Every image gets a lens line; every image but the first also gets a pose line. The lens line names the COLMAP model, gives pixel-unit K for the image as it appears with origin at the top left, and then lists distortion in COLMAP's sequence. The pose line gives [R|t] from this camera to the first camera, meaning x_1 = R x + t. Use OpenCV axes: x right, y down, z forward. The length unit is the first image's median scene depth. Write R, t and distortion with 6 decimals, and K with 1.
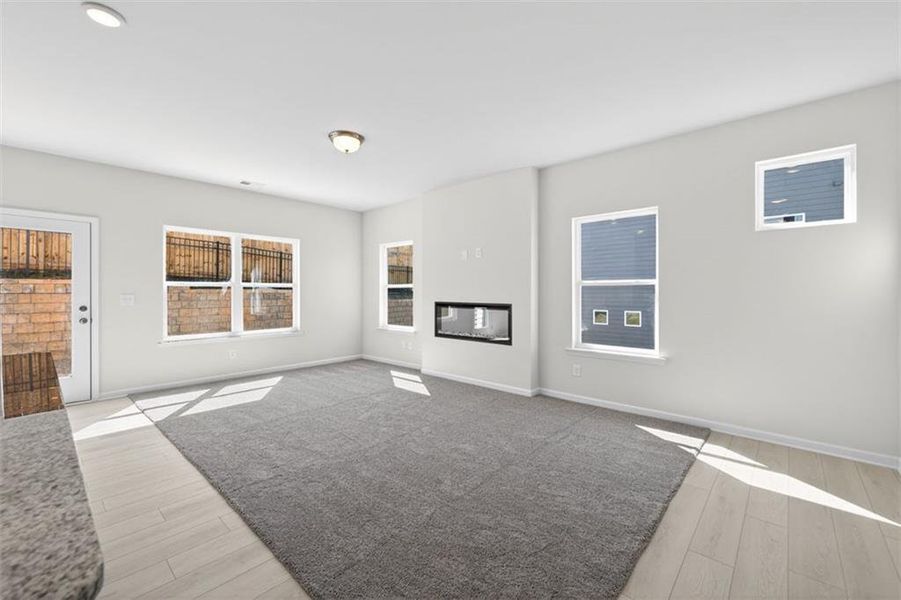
lens RADIAL K [[375.2, 0, 446.5], [0, 375.2, 292.1], [0, 0, 1]] dist [0.010180, -0.000409]
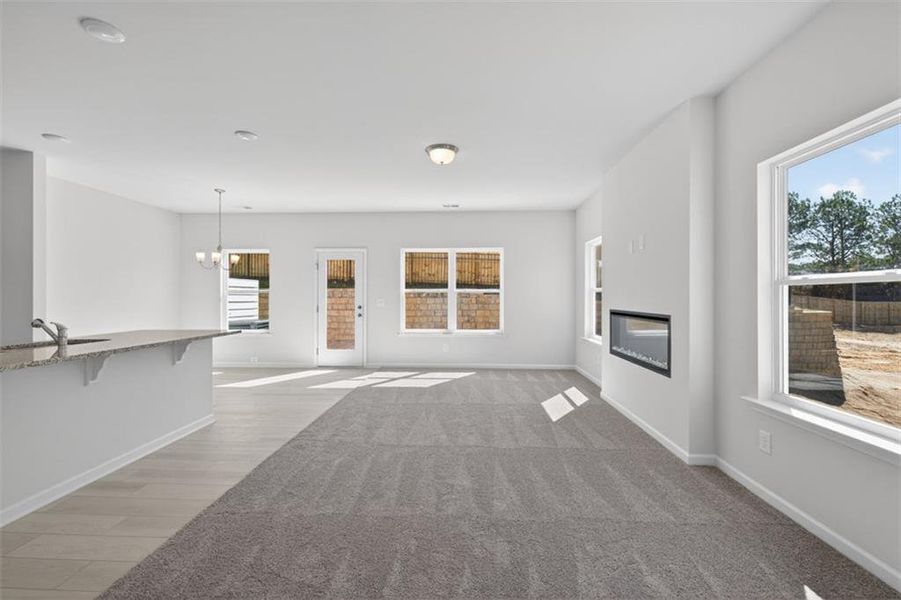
lens RADIAL K [[376.4, 0, 451.1], [0, 376.4, 296.9], [0, 0, 1]] dist [0.017207, -0.000487]
pose [[0.638617, 0.001286, -0.769524, 0.411873], [-0.001238, 0.999999, 0.000644, -0.001386], [0.769524, 0.000542, 0.638618, 0.254827]]
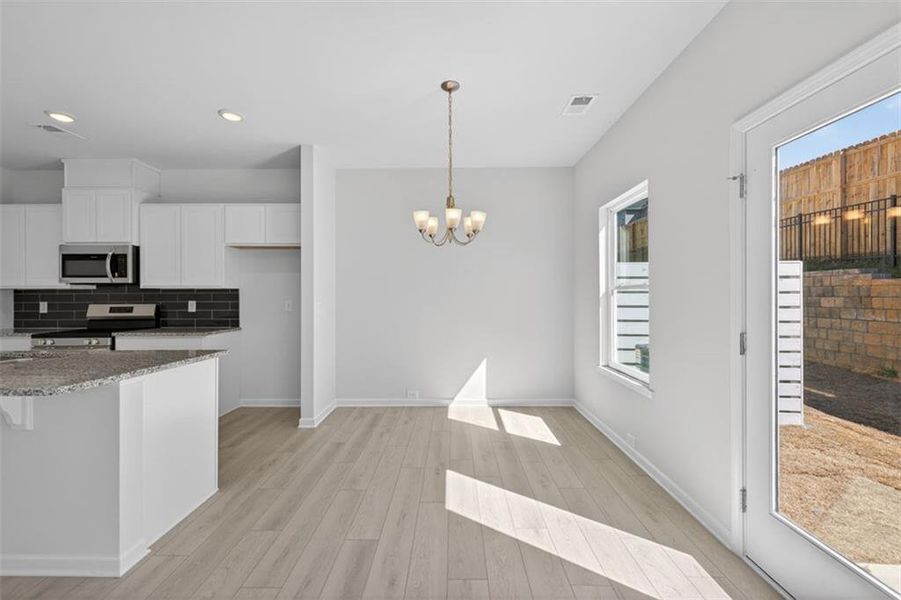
lens RADIAL K [[375.2, 0, 446.5], [0, 375.2, 292.1], [0, 0, 1]] dist [0.010180, -0.000409]
pose [[-0.747315, -0.002376, -0.664466, -0.472427], [0.005749, 0.999933, -0.010042, -0.002307], [0.664446, -0.011325, -0.747251, 0.829561]]
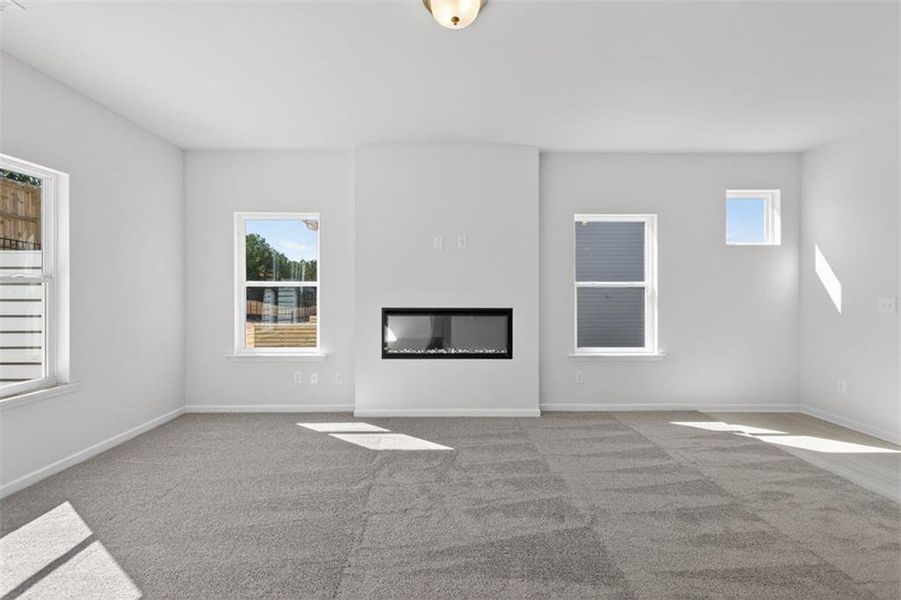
lens RADIAL K [[375.2, 0, 446.5], [0, 375.2, 292.1], [0, 0, 1]] dist [0.010180, -0.000409]
pose [[0.726575, 0.002259, 0.687083, -0.461089], [-0.001004, 0.999997, -0.002226, -0.001383], [-0.687086, 0.000928, 0.726576, 0.470019]]
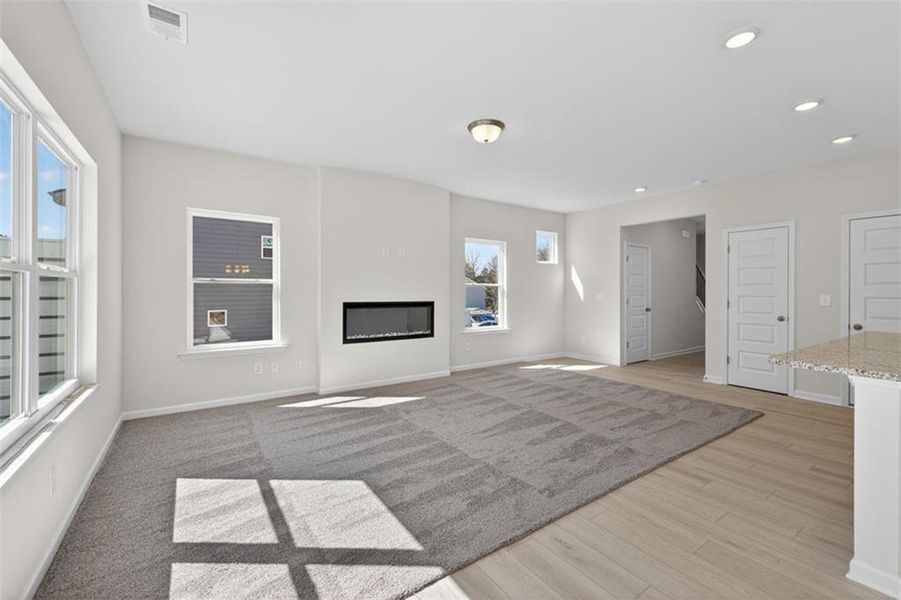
lens RADIAL K [[375.2, 0, 446.5], [0, 375.2, 292.1], [0, 0, 1]] dist [0.010180, -0.000409]
pose [[0.227957, -0.001900, 0.973669, -0.879740], [-0.003075, 0.999992, 0.002672, 0.000122], [-0.973666, -0.003603, 0.227950, 0.652252]]
